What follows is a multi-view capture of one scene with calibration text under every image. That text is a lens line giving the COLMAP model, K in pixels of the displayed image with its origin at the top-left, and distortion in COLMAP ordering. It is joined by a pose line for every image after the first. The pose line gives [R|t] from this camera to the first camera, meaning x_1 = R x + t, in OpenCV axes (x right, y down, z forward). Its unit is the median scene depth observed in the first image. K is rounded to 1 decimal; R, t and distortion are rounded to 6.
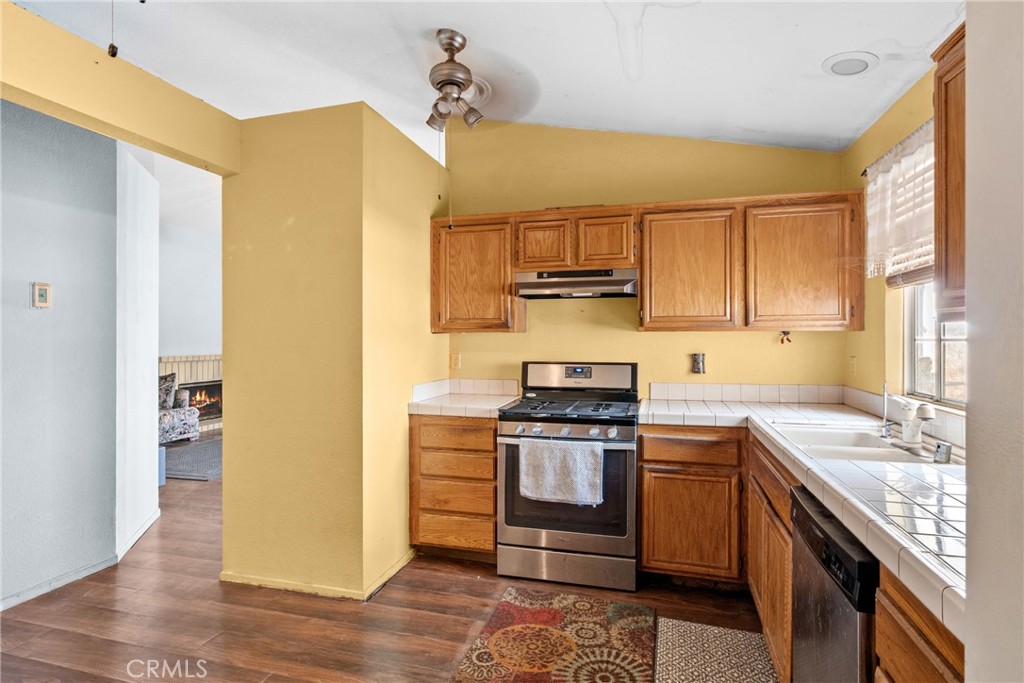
lens RADIAL K [[513.7, 0, 511.4], [0, 513.7, 336.3], [0, 0, 1]] dist [-0.000491, 0.002428]
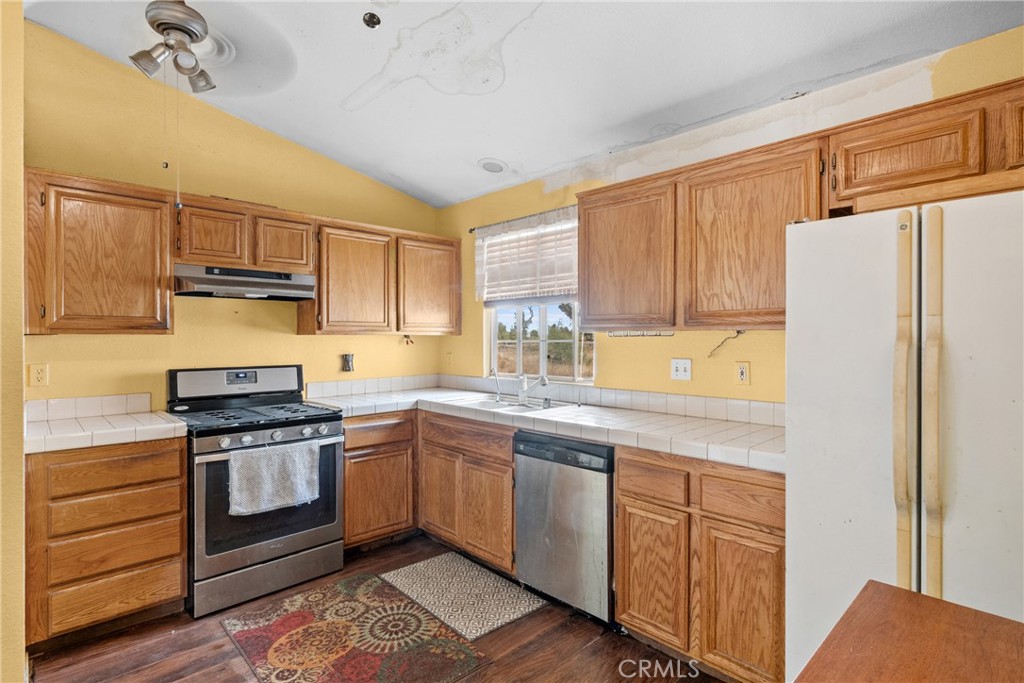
lens RADIAL K [[513.7, 0, 510.2], [0, 513.7, 340.5], [0, 0, 1]] dist [-0.000491, 0.002428]
pose [[0.511062, -0.002265, 0.859541, -0.491547], [0.001934, 0.999997, 0.001485, 0.002075], [-0.859542, 0.000903, 0.511065, 0.113171]]
